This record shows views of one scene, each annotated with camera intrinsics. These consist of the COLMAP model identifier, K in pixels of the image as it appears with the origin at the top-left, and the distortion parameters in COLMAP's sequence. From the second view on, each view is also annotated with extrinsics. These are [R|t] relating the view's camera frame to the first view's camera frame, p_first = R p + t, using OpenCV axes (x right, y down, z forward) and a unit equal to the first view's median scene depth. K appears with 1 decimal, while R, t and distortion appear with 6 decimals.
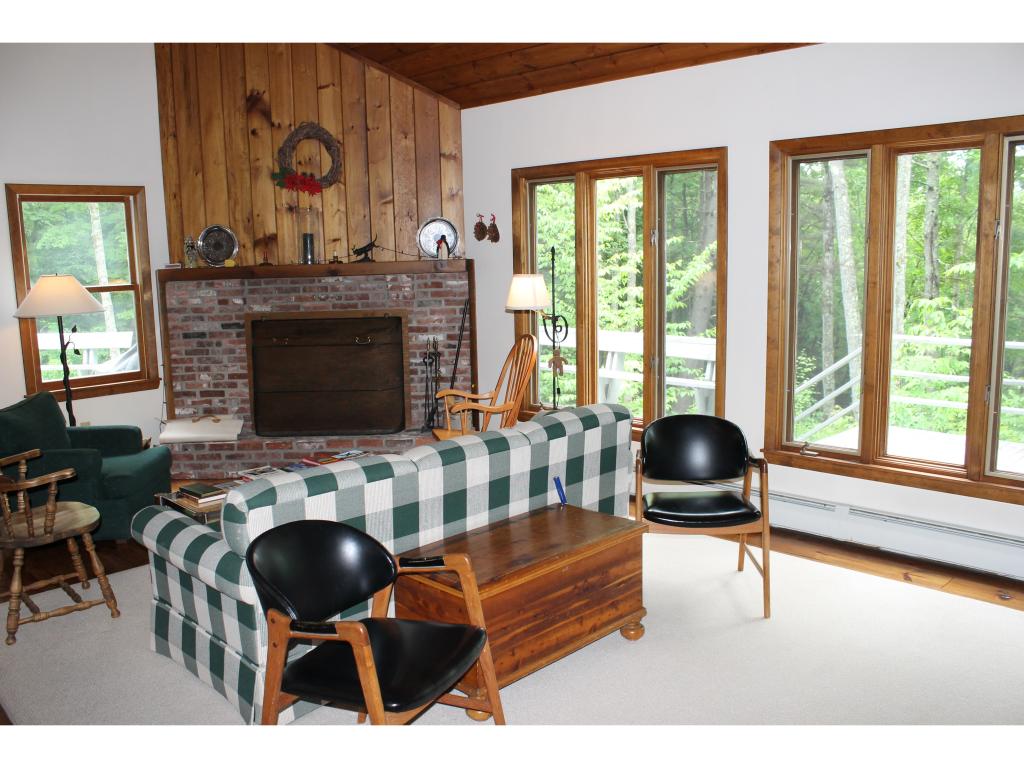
lens RADIAL K [[865.0, 0, 512.0], [0, 865.0, 384.0], [0, 0, 1]] dist [-0.167088, 0.146654]
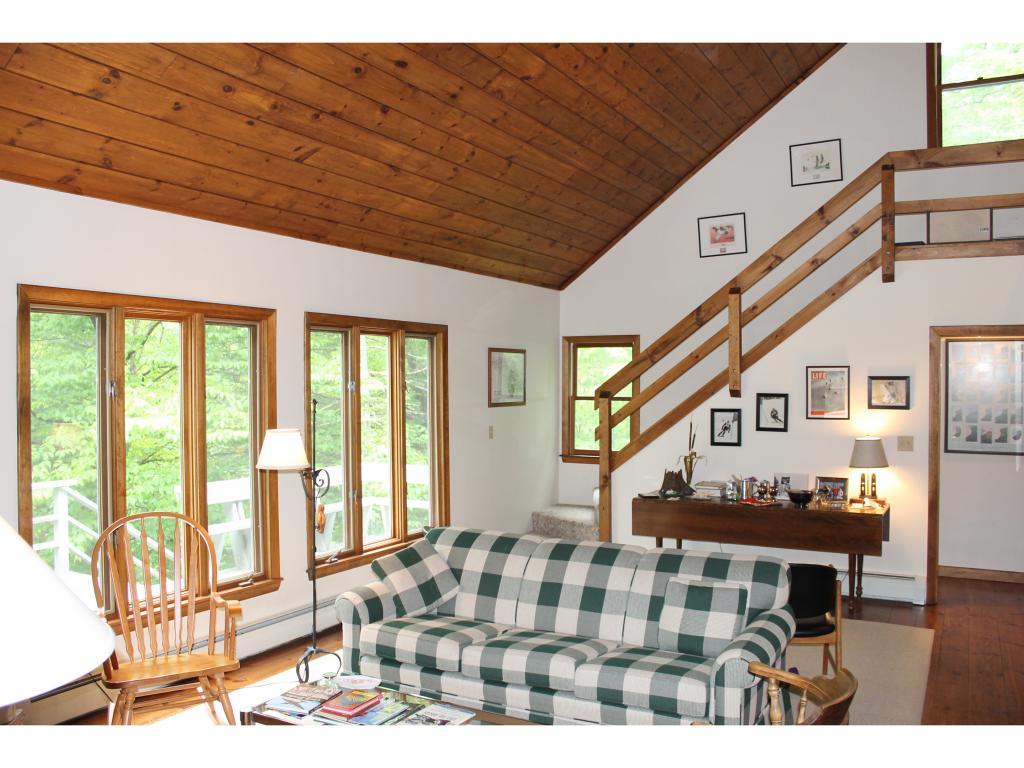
lens RADIAL K [[865.0, 0, 512.0], [0, 865.0, 384.0], [0, 0, 1]] dist [-0.167088, 0.146654]
pose [[-0.277155, 0.032648, 0.960271, -1.233090], [0.168116, 0.985653, 0.015011, -0.178243], [-0.946003, 0.165597, -0.278667, 1.312148]]
